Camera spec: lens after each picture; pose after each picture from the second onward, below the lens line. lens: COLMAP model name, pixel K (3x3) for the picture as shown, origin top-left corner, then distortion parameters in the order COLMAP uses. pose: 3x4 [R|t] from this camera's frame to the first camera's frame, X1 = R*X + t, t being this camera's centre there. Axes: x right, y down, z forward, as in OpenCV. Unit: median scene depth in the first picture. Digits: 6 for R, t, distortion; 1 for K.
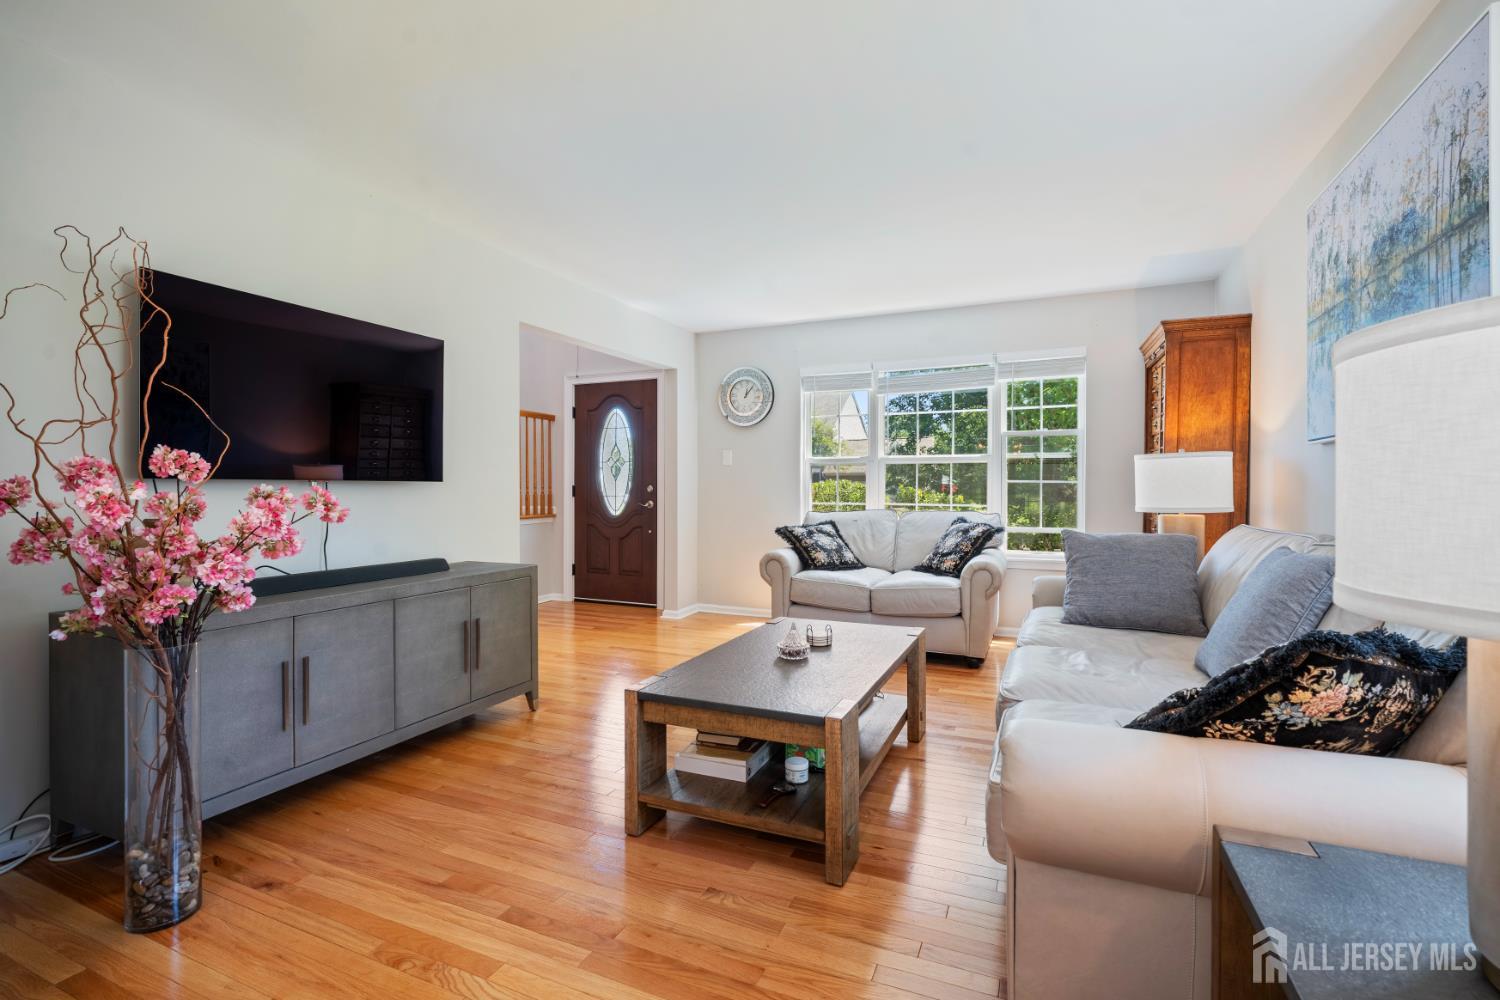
lens RADIAL K [[686.0, 0, 753.2], [0, 686.0, 494.3], [0, 0, 1]] dist [-0.004743, 0.000469]
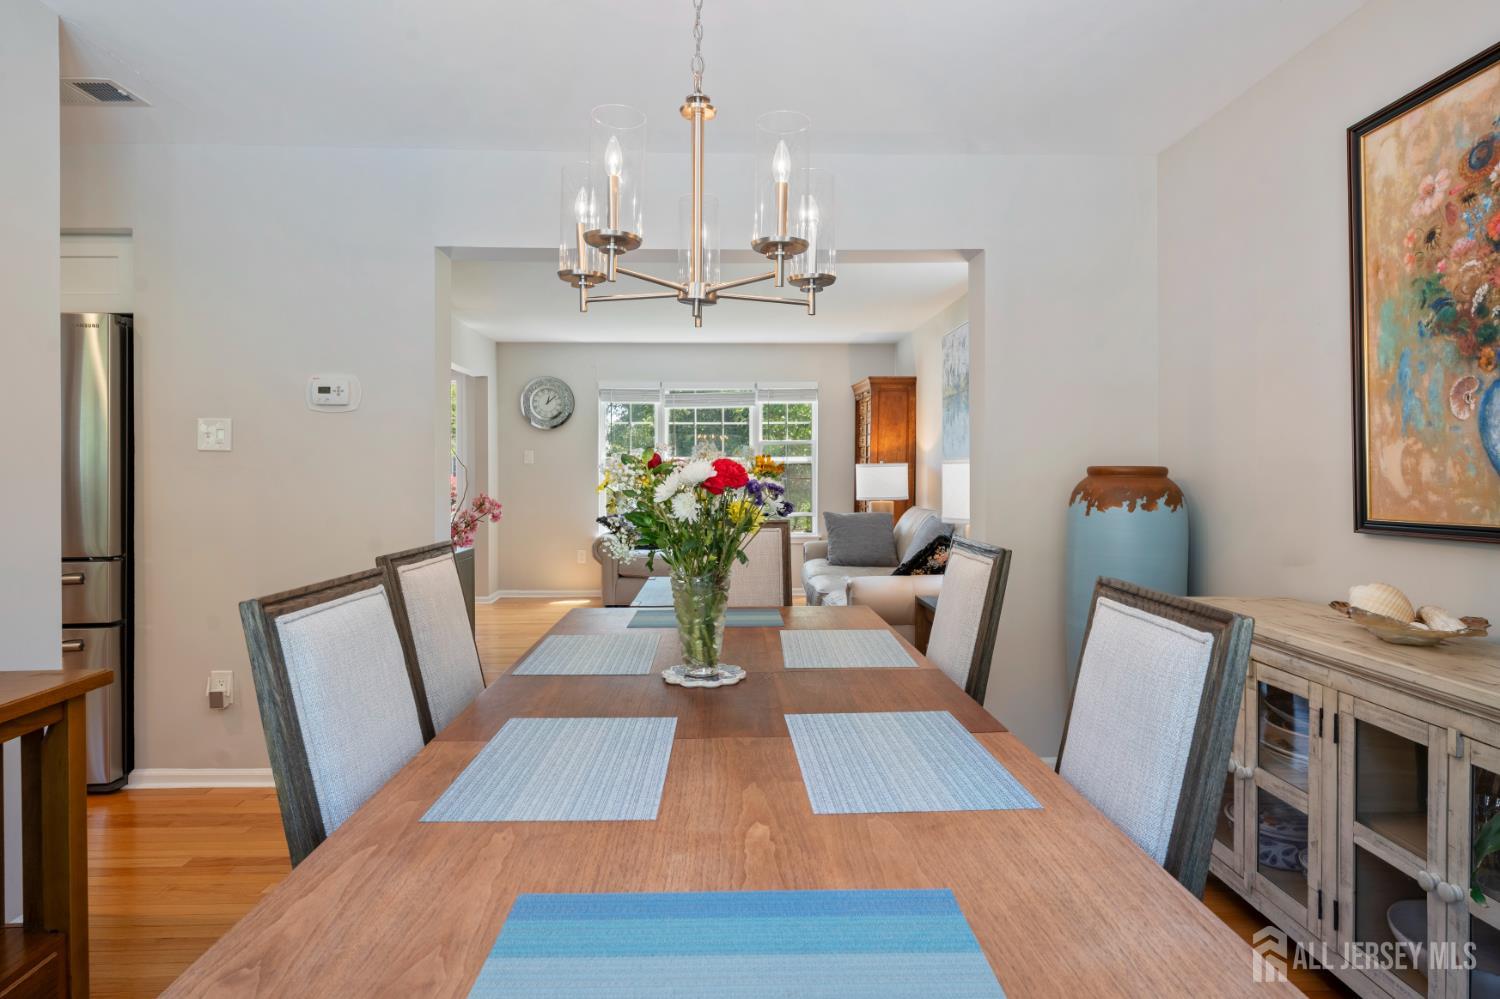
lens RADIAL K [[901.1, 0, 747.4], [0, 901.1, 492.0], [0, 0, 1]] dist [-0.017251, 0.002007]
pose [[0.897974, -0.012810, 0.439863, -0.560238], [0.006931, 0.999864, 0.014970, -0.024504], [-0.439995, -0.010394, 0.897940, -0.726580]]
